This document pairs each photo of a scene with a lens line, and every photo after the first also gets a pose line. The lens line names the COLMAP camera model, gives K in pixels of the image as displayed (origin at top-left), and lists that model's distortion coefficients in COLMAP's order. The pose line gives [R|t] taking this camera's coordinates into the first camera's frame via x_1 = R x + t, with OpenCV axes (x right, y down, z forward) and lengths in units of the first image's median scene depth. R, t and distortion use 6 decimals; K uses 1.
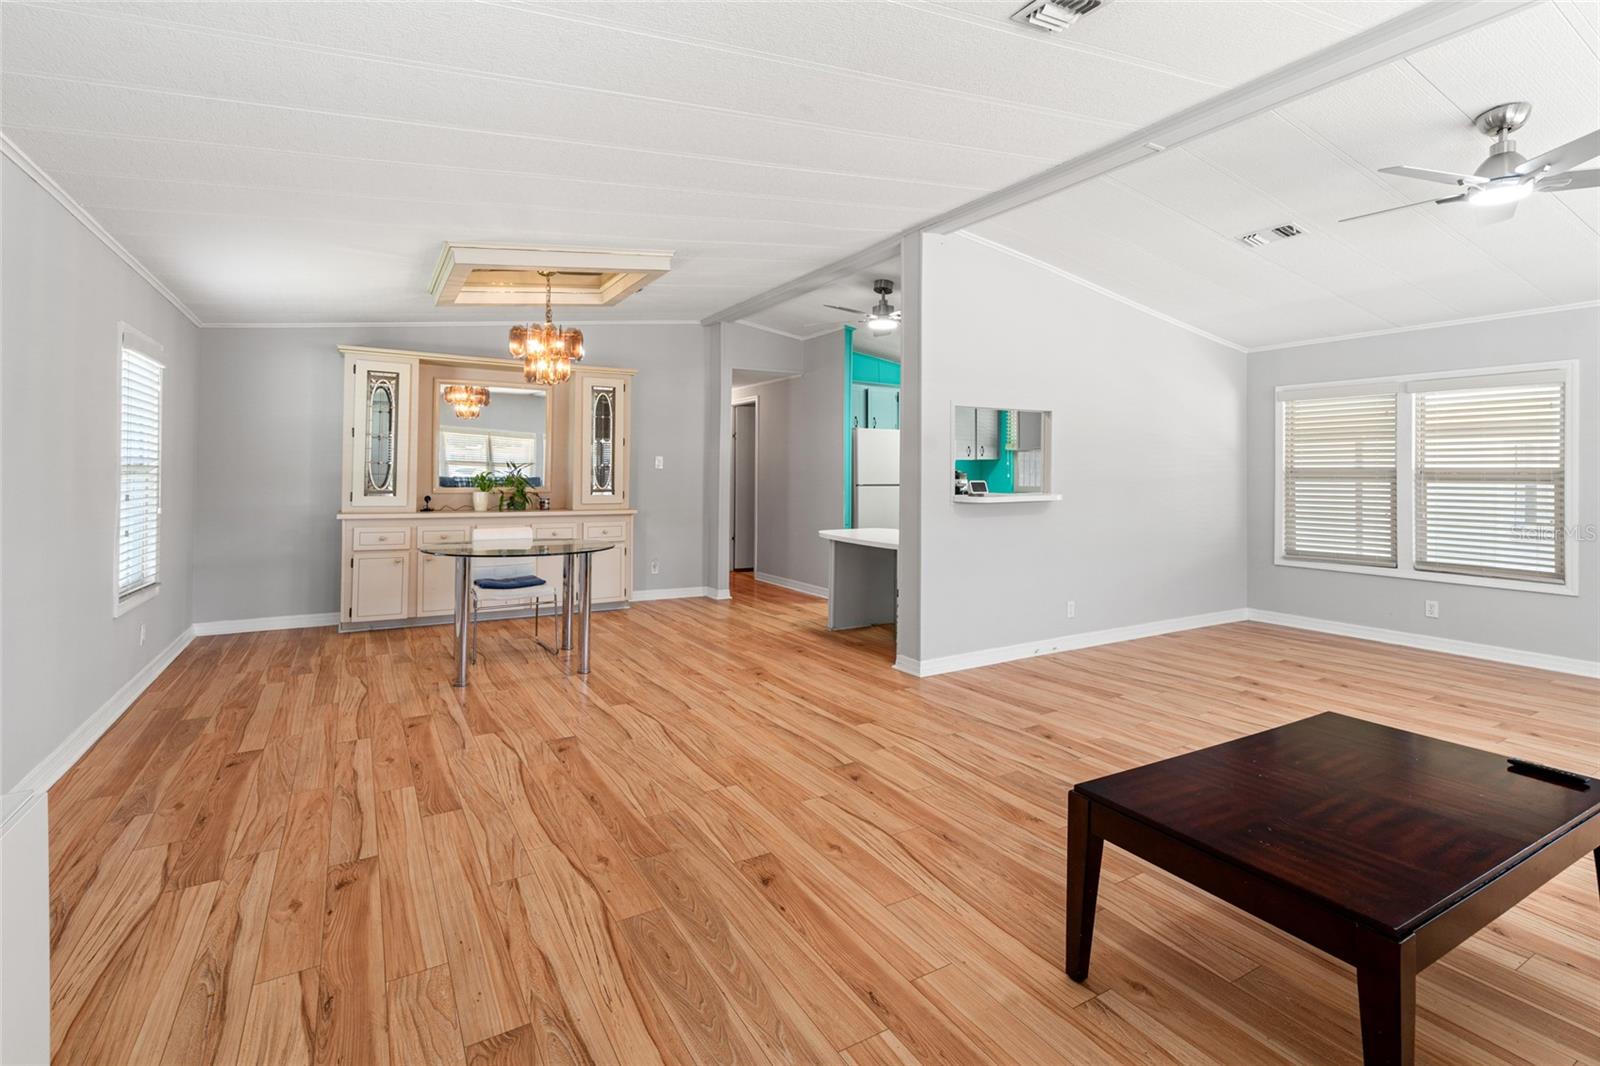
lens RADIAL K [[743.0, 0, 790.6], [0, 743.0, 474.4], [0, 0, 1]] dist [0.001509, 0.000494]
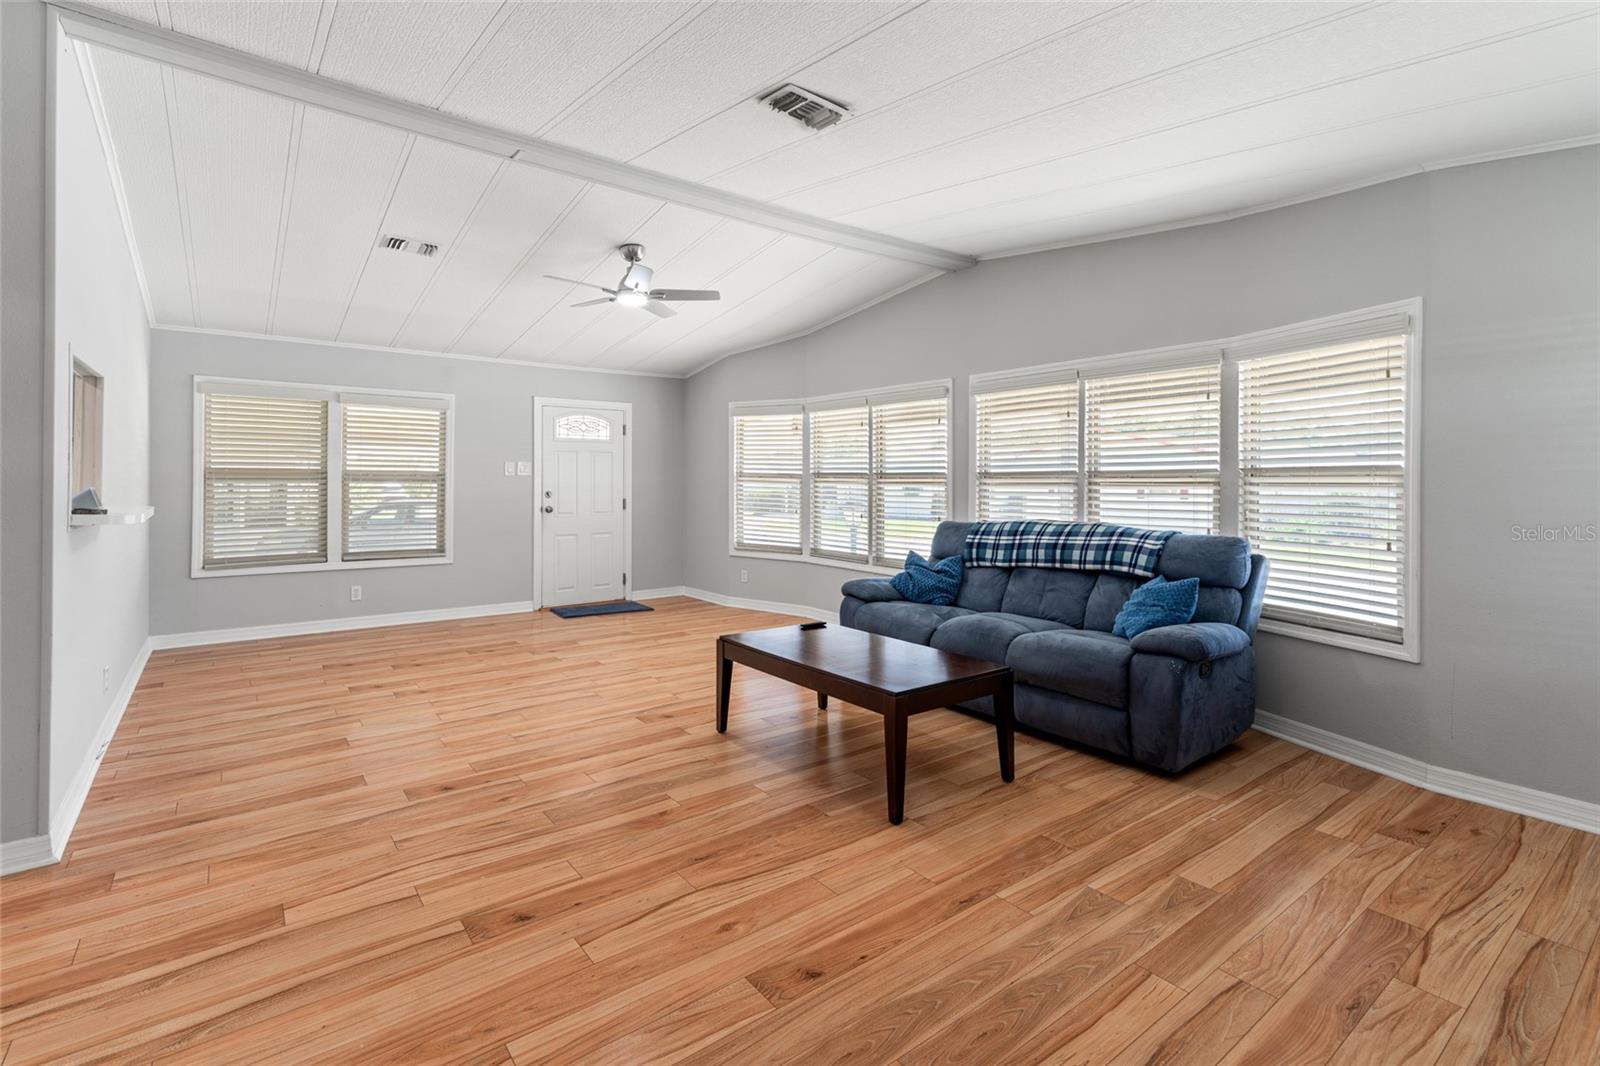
lens RADIAL K [[743.0, 0, 790.6], [0, 743.0, 474.4], [0, 0, 1]] dist [0.001509, 0.000494]
pose [[-0.124765, 0.001548, 0.992185, -0.693569], [-0.003910, 0.999990, -0.002052, -0.004647], [-0.992179, -0.004136, -0.124758, 0.922856]]
